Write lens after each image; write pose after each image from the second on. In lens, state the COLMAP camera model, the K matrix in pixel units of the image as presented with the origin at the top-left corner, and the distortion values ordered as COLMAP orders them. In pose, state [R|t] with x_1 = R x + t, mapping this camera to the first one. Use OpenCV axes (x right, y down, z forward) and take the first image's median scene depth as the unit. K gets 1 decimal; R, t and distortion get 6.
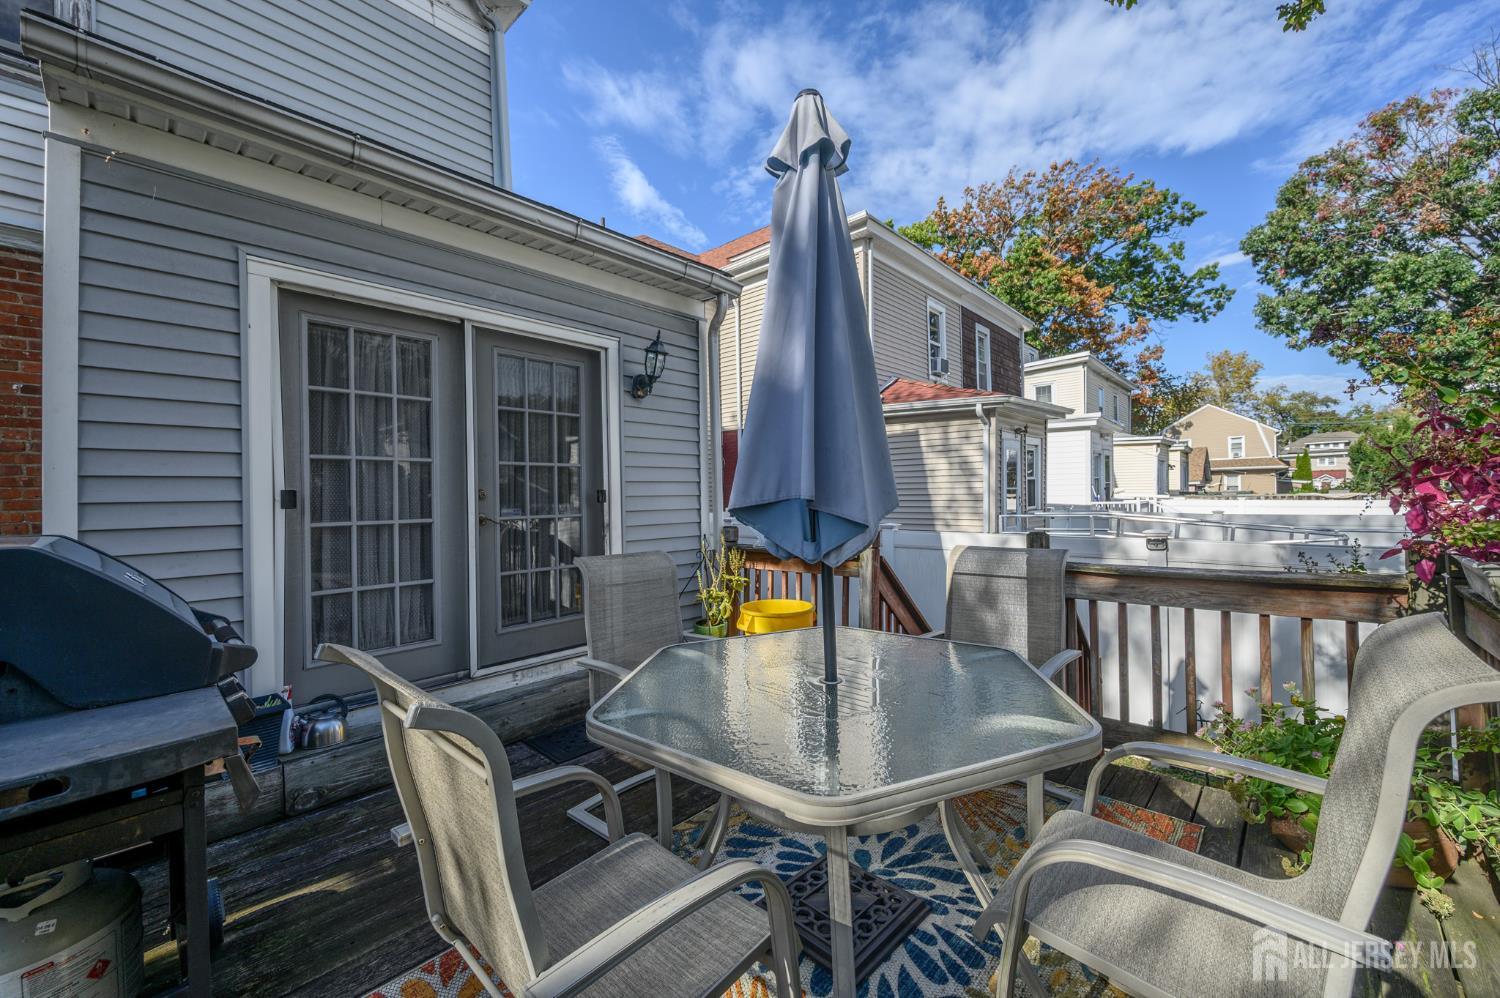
lens RADIAL K [[593.2, 0, 750.0], [0, 593.2, 499.0], [0, 0, 1]] dist [-0.000748, -0.000201]
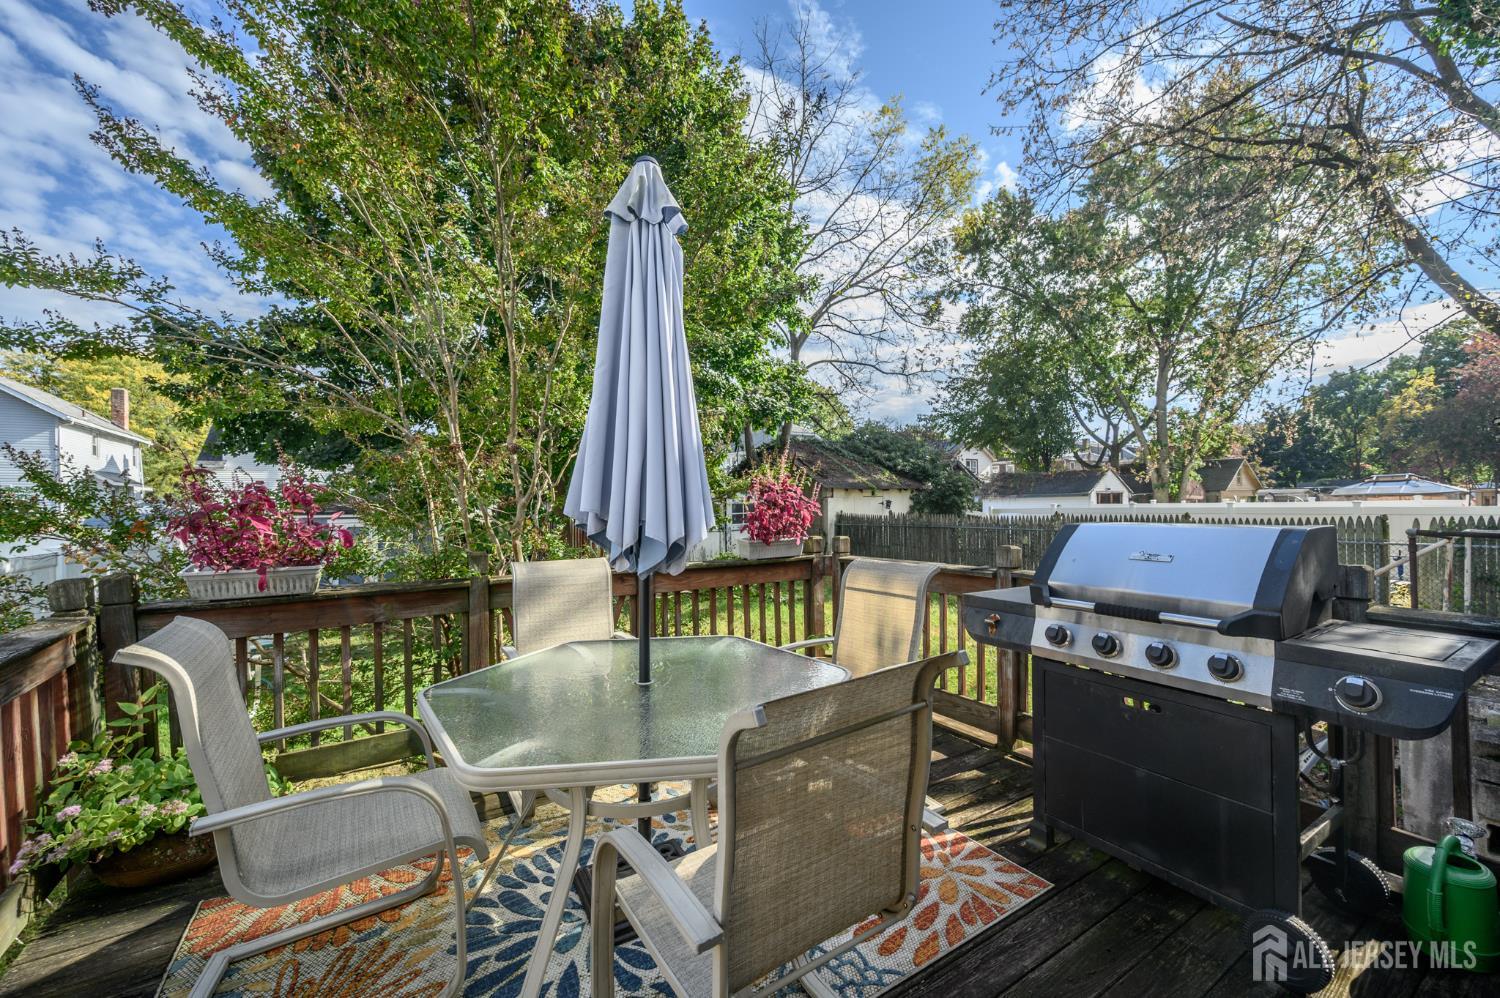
lens RADIAL K [[574.3, 0, 750.0], [0, 574.3, 499.0], [0, 0, 1]] dist [0.000331, 0.000018]
pose [[-0.968998, 0.039835, 0.243836, -0.240111], [0.038696, 0.999206, -0.009464, -0.015951], [-0.244019, 0.000265, -0.969770, 1.415518]]
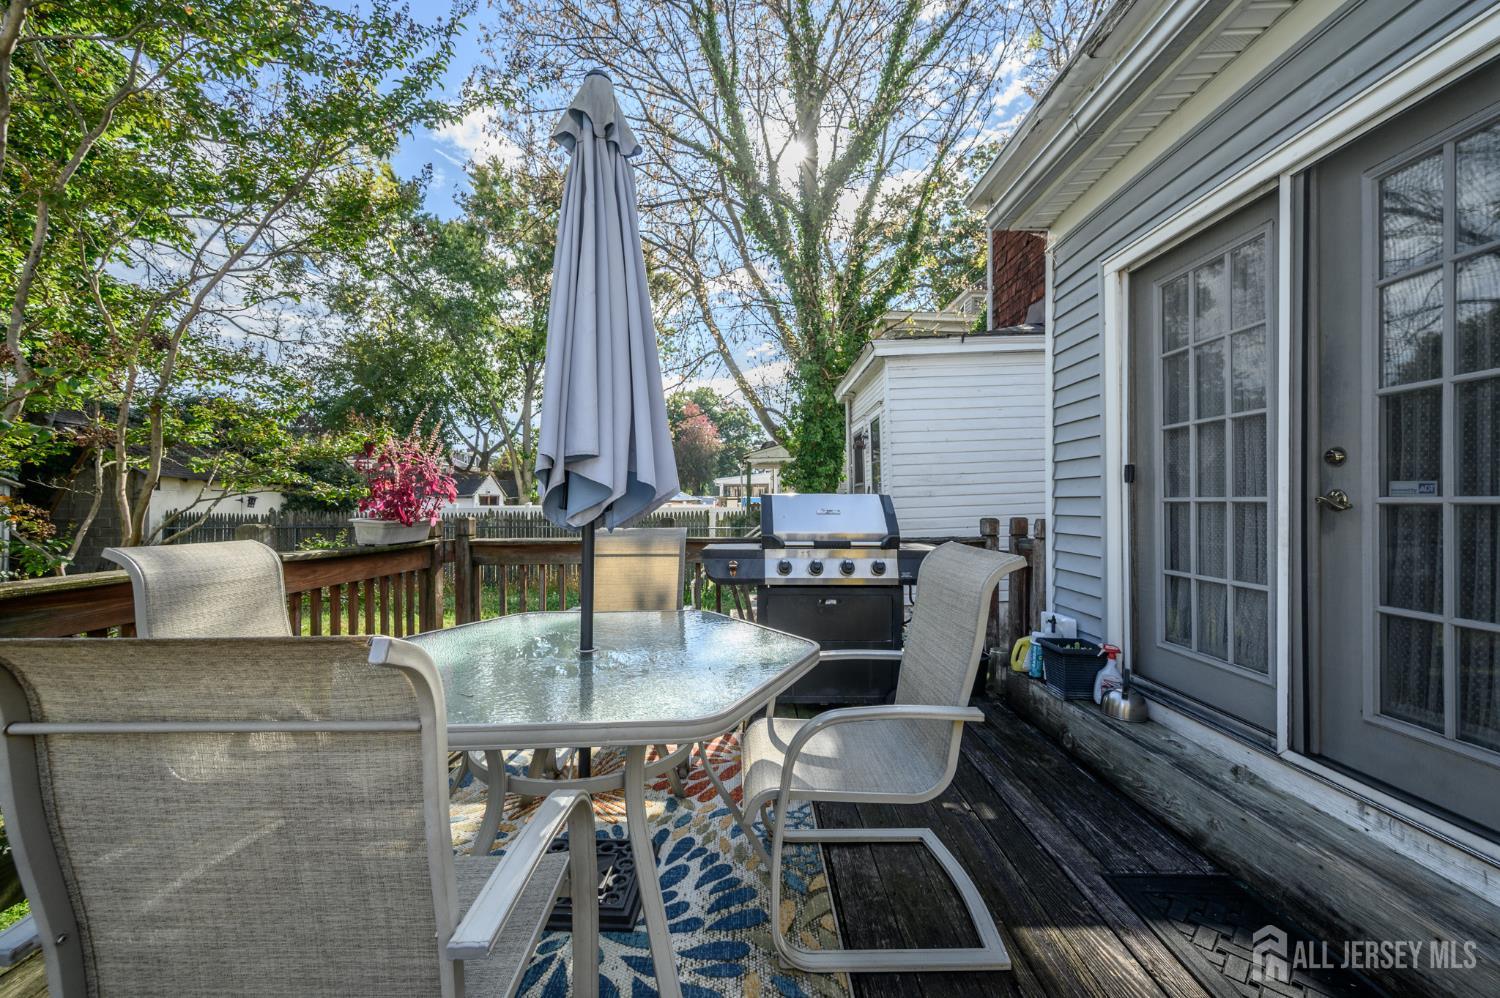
lens RADIAL K [[574.3, 0, 750.0], [0, 574.3, 499.0], [0, 0, 1]] dist [0.000331, 0.000018]
pose [[-0.723806, 0.015523, -0.689829, 0.427907], [0.009810, 0.999877, 0.012206, 0.028029], [0.689934, 0.002068, -0.723870, 1.338313]]
